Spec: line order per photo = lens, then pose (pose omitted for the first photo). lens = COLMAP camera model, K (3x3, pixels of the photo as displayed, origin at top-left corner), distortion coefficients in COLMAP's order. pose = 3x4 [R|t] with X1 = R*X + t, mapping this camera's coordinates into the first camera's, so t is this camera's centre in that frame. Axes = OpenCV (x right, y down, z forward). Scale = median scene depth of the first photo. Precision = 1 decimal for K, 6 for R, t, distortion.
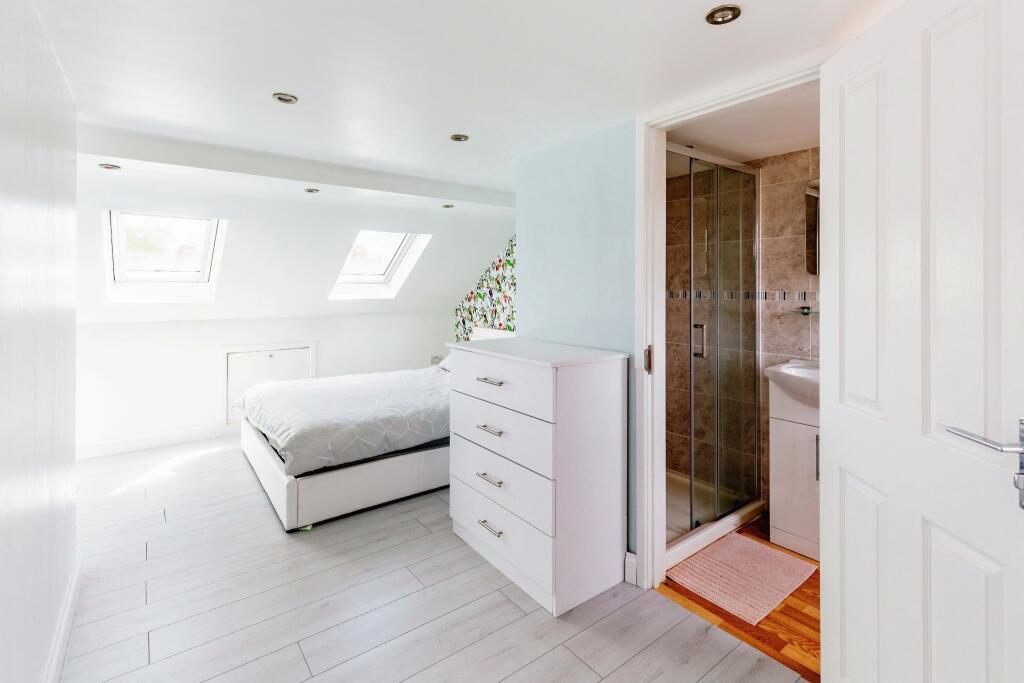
lens RADIAL K [[473.0, 0, 512.1], [0, 473.0, 298.7], [0, 0, 1]] dist [-0.000660, -0.000110]
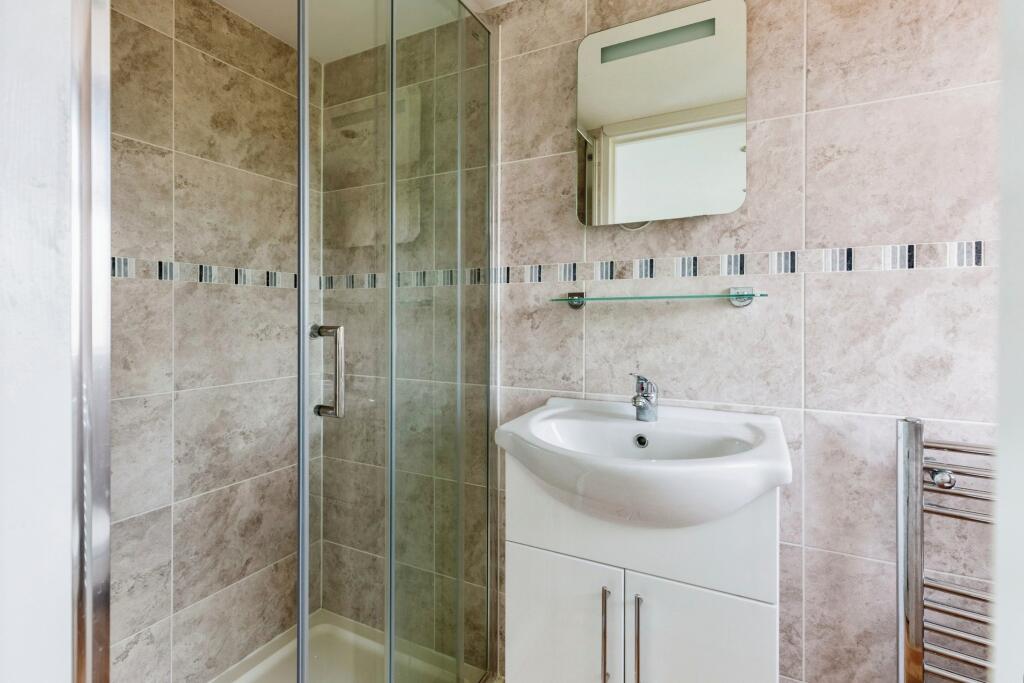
lens RADIAL K [[473.0, 0, 511.1], [0, 473.0, 339.7], [0, 0, 1]] dist [-0.000660, -0.000110]
pose [[0.899836, 0.005016, 0.436199, 0.321394], [-0.005191, 0.999986, -0.000791, 0.064418], [-0.436197, -0.001552, 0.899850, 0.546628]]
